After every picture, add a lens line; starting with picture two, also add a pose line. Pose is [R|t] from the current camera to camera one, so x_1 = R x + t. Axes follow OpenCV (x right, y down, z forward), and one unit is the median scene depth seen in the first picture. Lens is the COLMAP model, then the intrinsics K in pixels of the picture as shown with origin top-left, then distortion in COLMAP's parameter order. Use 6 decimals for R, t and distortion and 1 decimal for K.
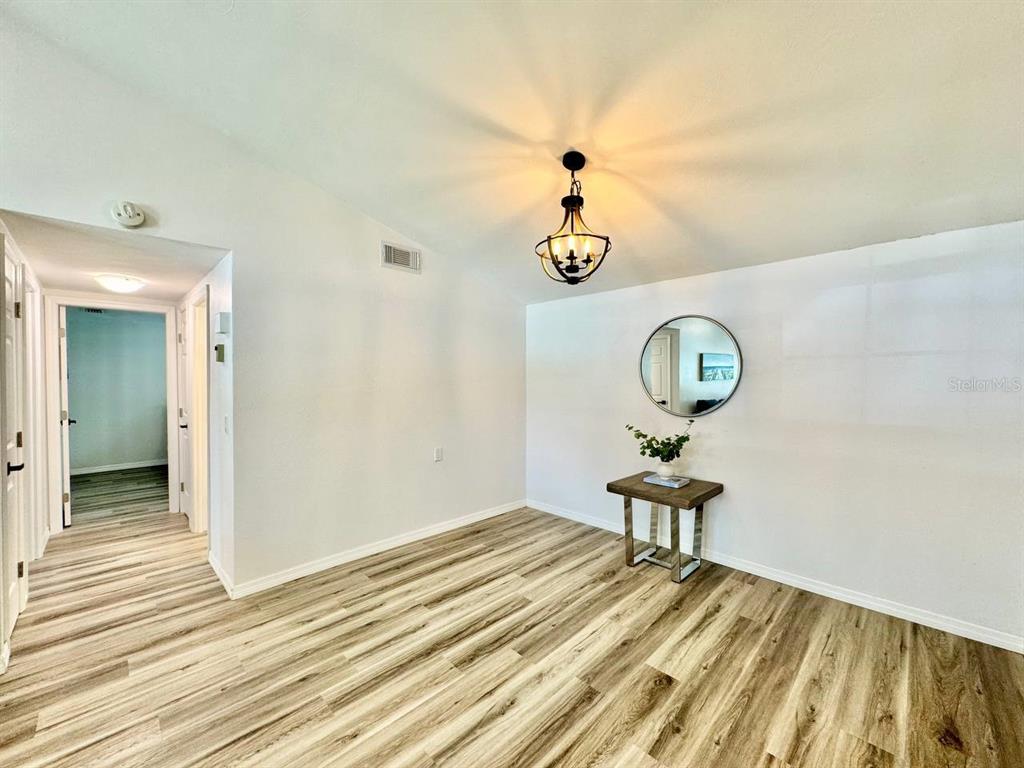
lens RADIAL K [[410.3, 0, 509.8], [0, 410.3, 386.7], [0, 0, 1]] dist [0.000936, -0.000012]
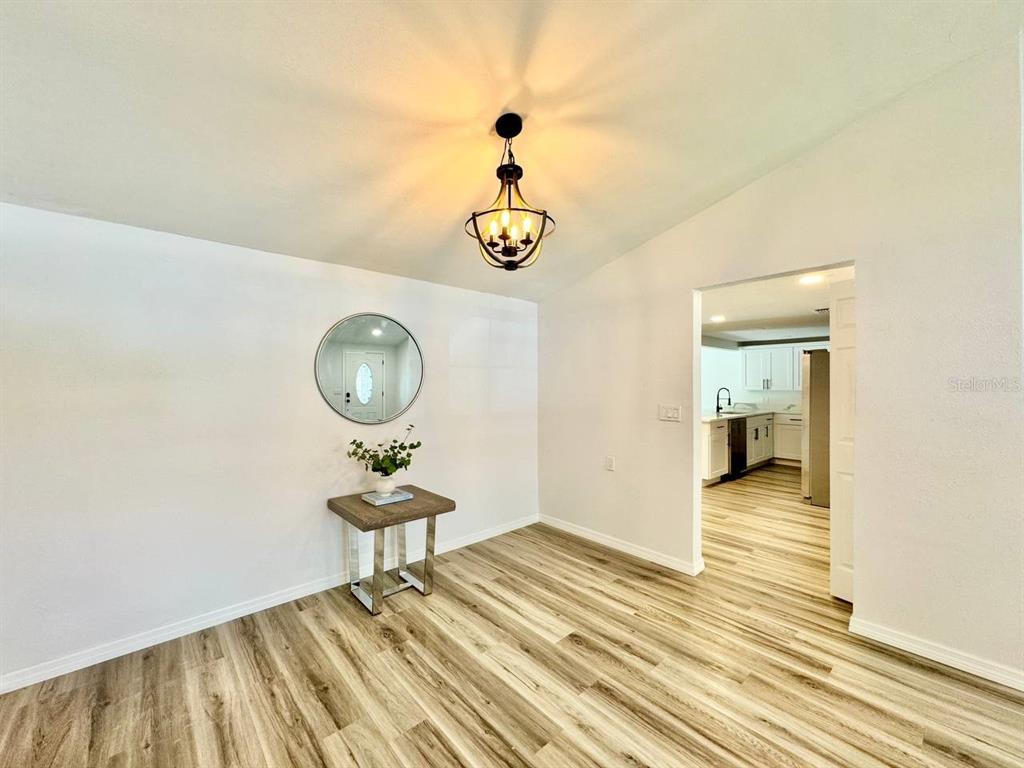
lens RADIAL K [[410.3, 0, 513.6], [0, 410.3, 384.3], [0, 0, 1]] dist [0.000936, -0.000012]
pose [[0.048325, -0.000880, 0.998831, -0.611886], [0.017881, 0.999840, 0.000016, -0.013651], [-0.998672, 0.017859, 0.048333, 0.838287]]
